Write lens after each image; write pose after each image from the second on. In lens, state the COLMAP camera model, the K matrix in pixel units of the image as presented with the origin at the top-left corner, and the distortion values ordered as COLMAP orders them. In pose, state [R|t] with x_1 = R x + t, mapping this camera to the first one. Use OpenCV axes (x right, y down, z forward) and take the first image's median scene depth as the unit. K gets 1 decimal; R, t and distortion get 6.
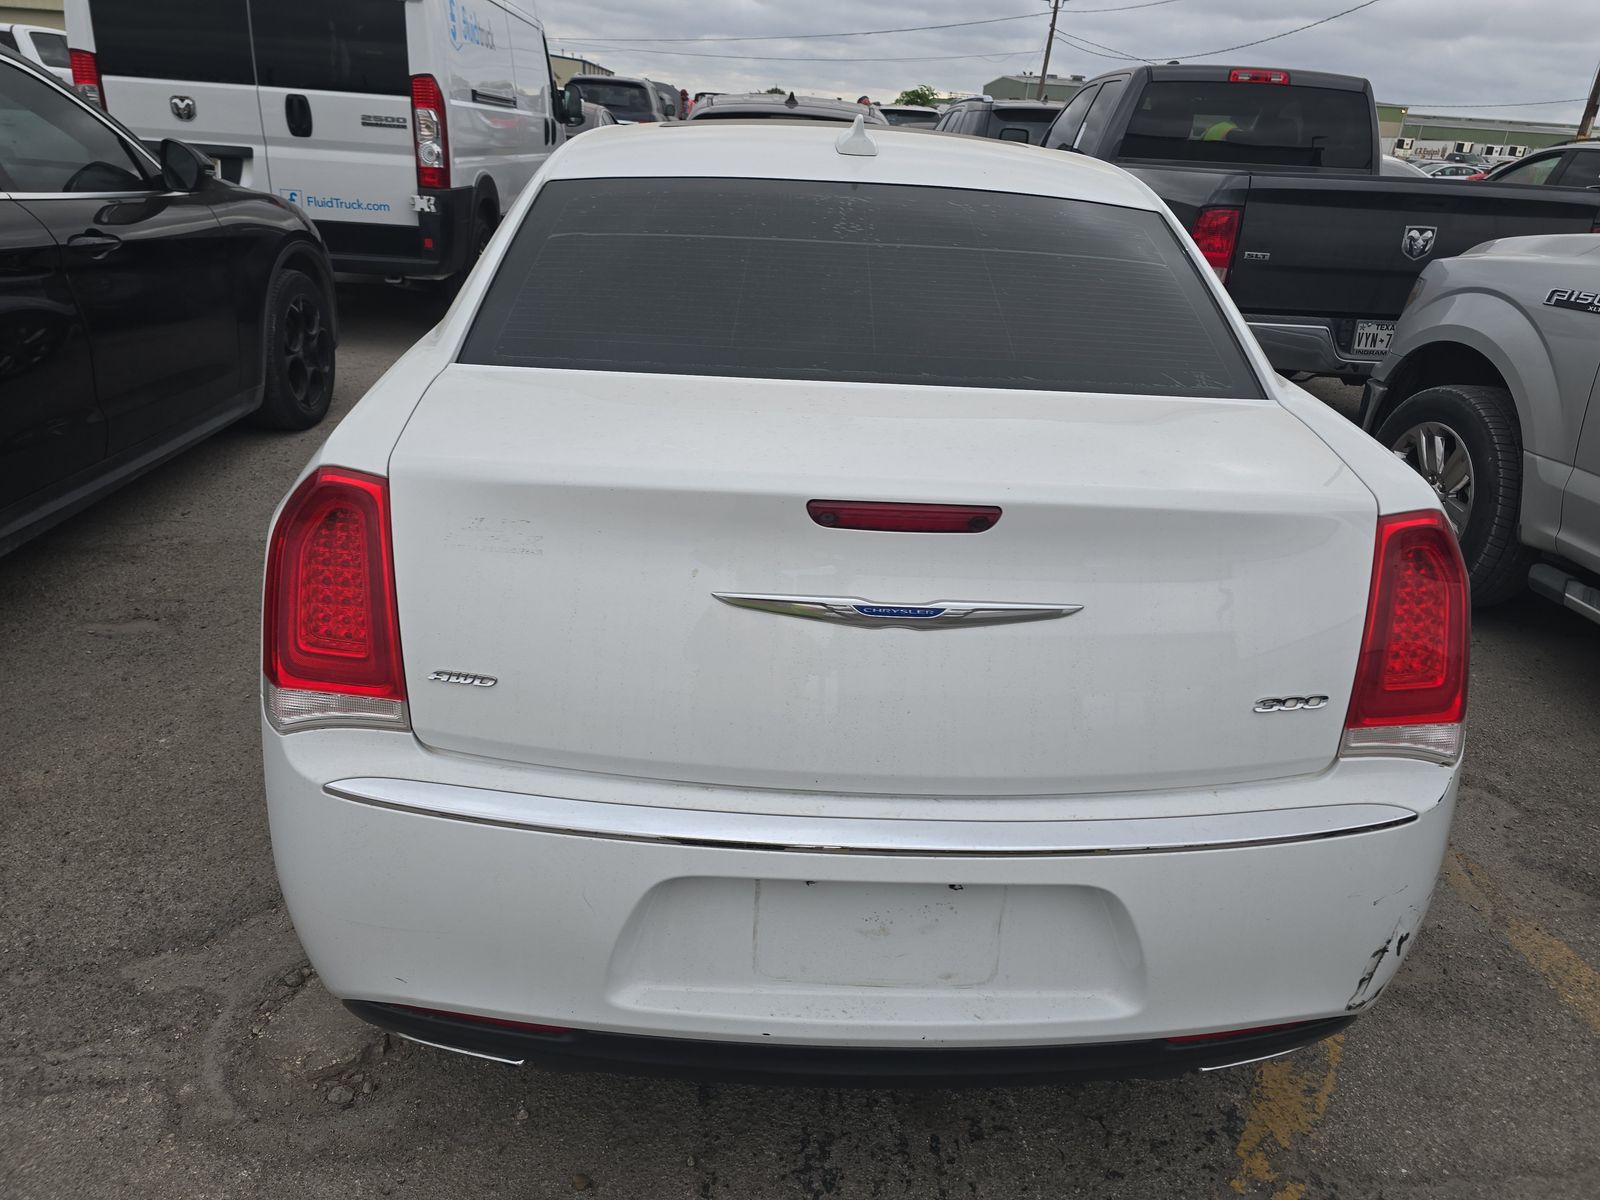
lens RADIAL K [[1084.2, 0, 794.3], [0, 1084.2, 593.9], [0, 0, 1]] dist [0.041199, -0.031531]
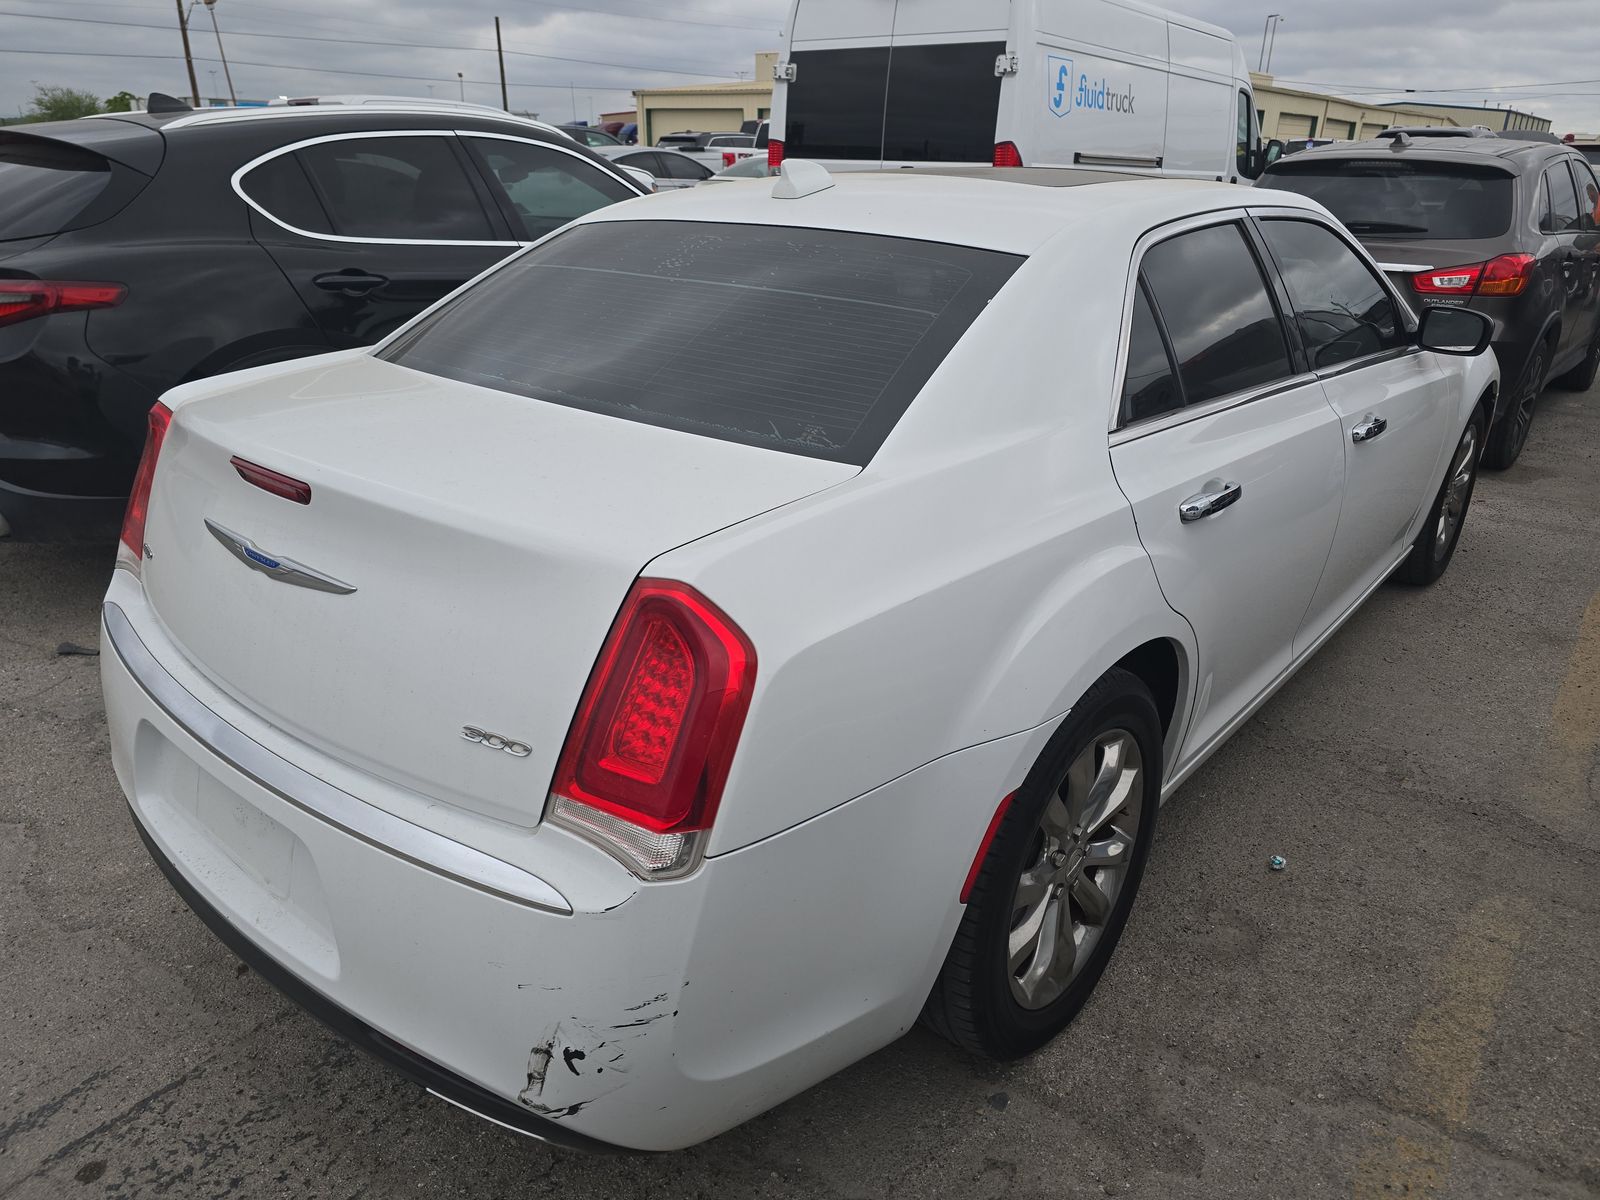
lens RADIAL K [[1084.2, 0, 794.3], [0, 1084.2, 593.9], [0, 0, 1]] dist [0.041199, -0.031531]
pose [[0.738656, 0.208411, -0.641055, 0.964625], [-0.242249, 0.969543, 0.036074, -0.096961], [0.629049, 0.128649, 0.766647, 0.324063]]
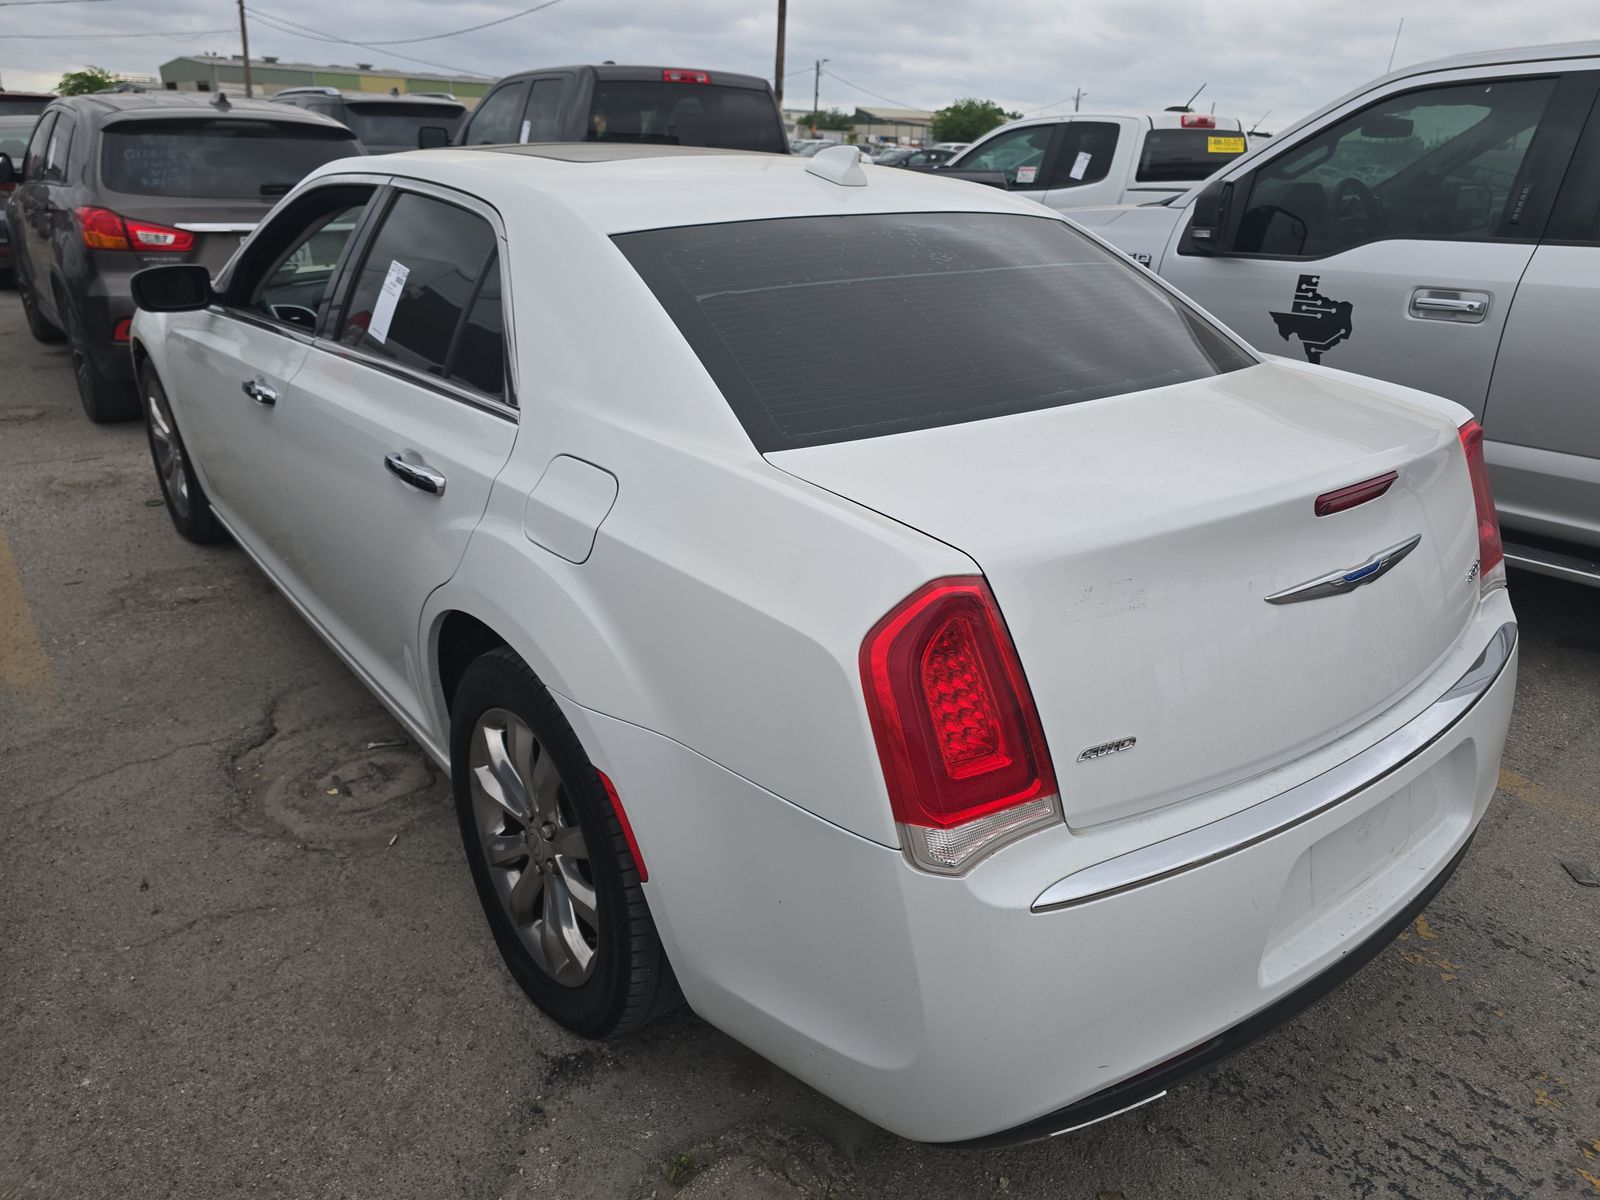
lens RADIAL K [[1101.6, 0, 786.9], [0, 1101.6, 607.4], [0, 0, 1]] dist [0.037639, -0.031806]
pose [[0.797189, -0.262888, 0.543487, -0.798077], [0.253056, 0.962821, 0.094539, -0.163997], [-0.548134, 0.062168, 0.834077, 0.234576]]
